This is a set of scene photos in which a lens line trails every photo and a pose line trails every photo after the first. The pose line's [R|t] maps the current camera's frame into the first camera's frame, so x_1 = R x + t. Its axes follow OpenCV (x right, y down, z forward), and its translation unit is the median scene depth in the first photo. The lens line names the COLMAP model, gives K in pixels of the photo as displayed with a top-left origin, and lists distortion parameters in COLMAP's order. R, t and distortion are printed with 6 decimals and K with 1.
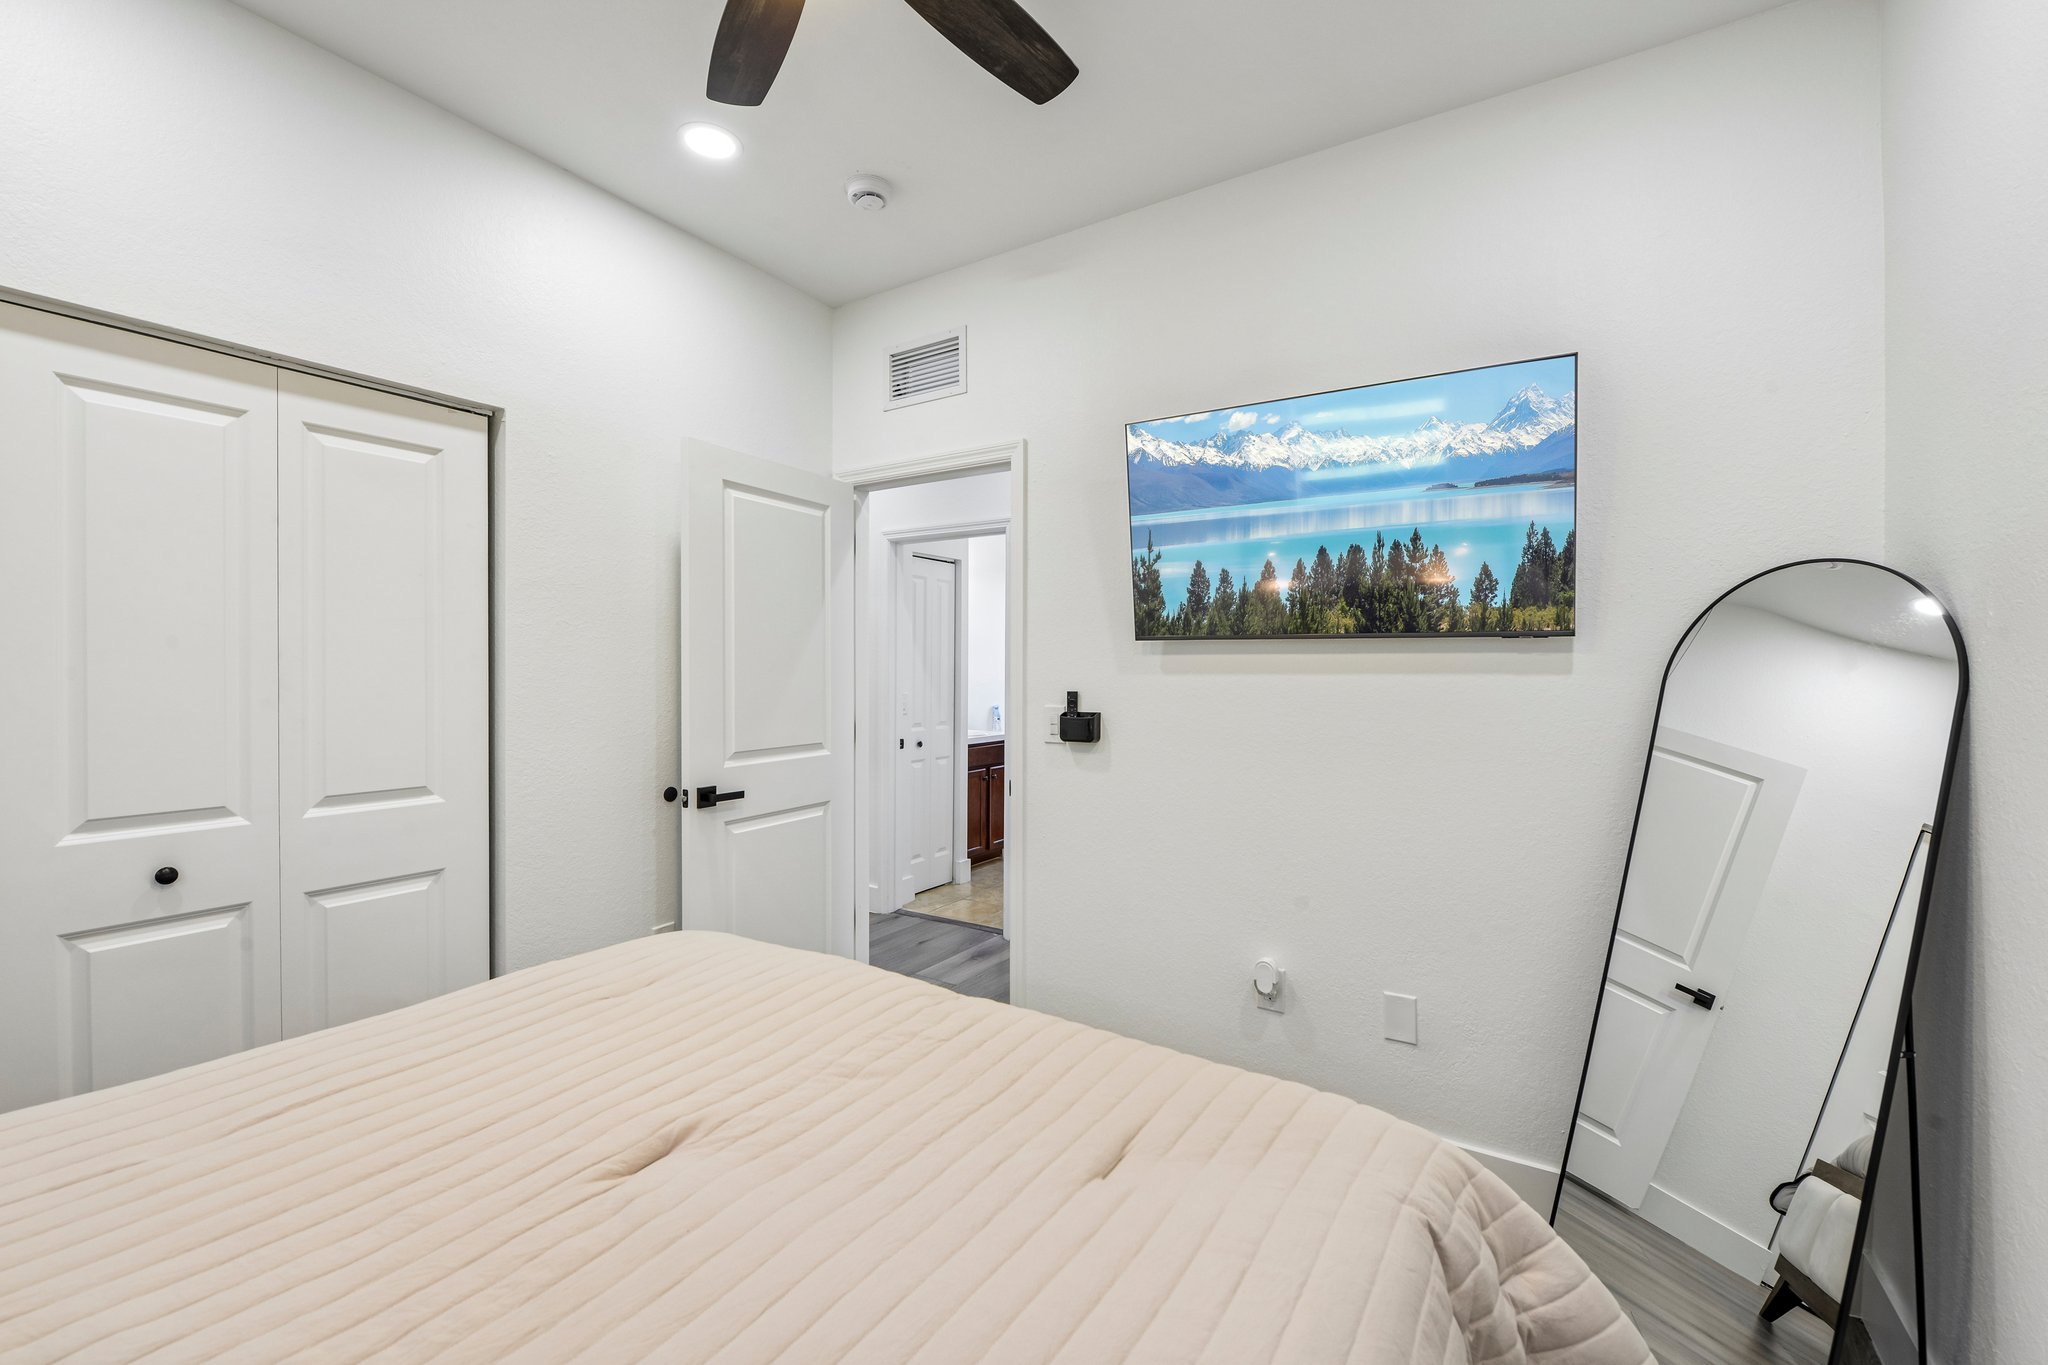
lens RADIAL K [[835.5, 0, 1025.8], [0, 835.5, 673.8], [0, 0, 1]] dist [-0.004839, -0.000974]
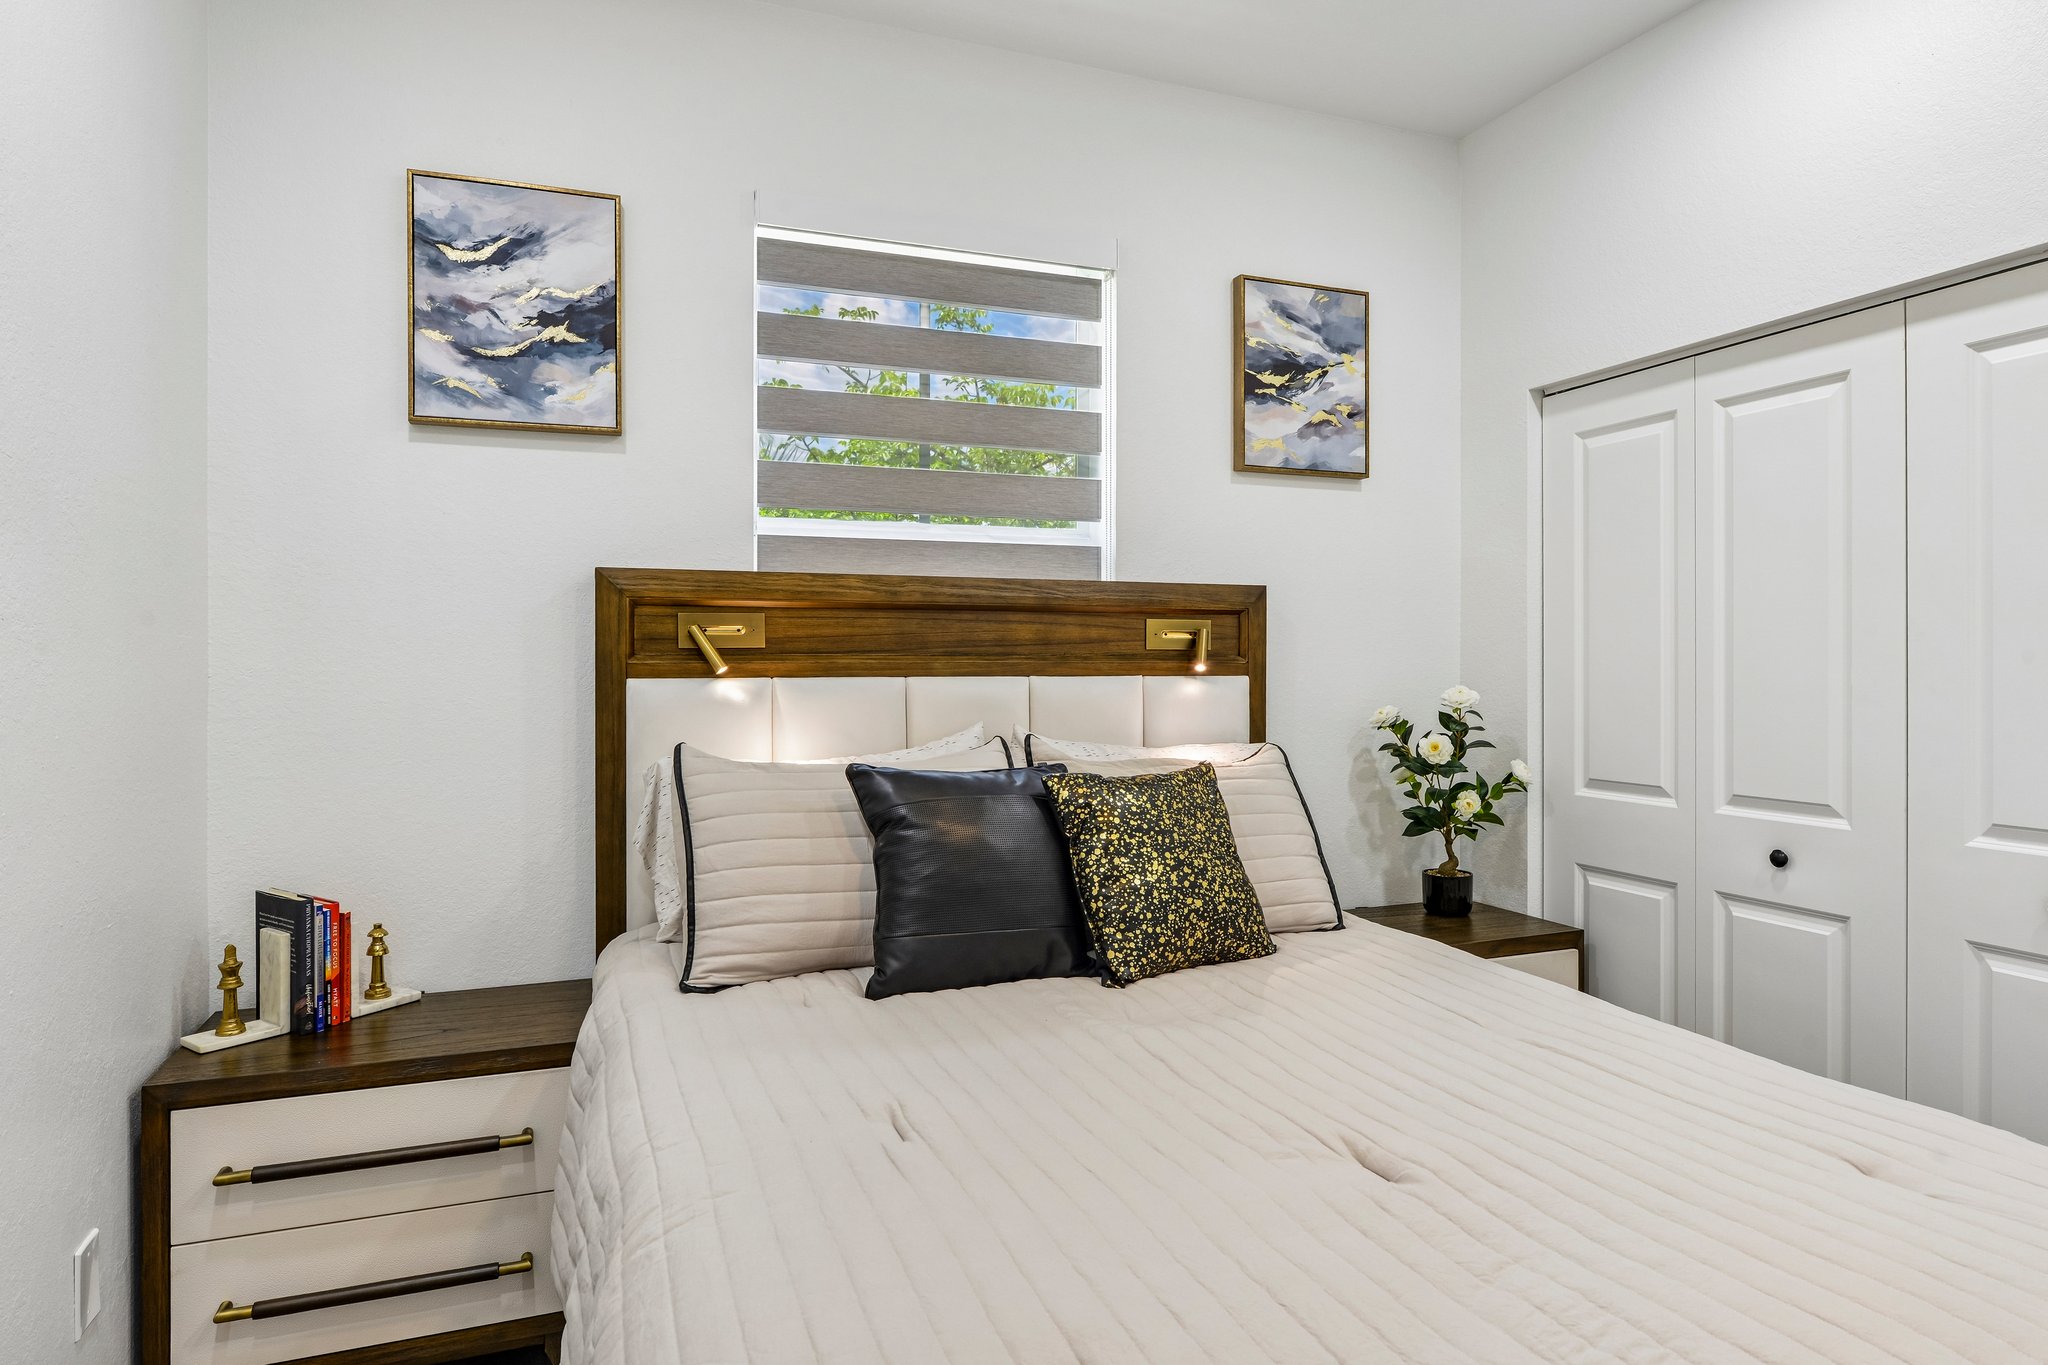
lens RADIAL K [[1176.6, 0, 1025.5], [0, 1176.6, 671.2], [0, 0, 1]] dist [0.005891, 0.001481]
pose [[-0.577550, 0.005947, -0.816334, 0.667966], [-0.004264, 0.999938, 0.010301, -0.000125], [0.816344, 0.009430, -0.577489, 1.091861]]
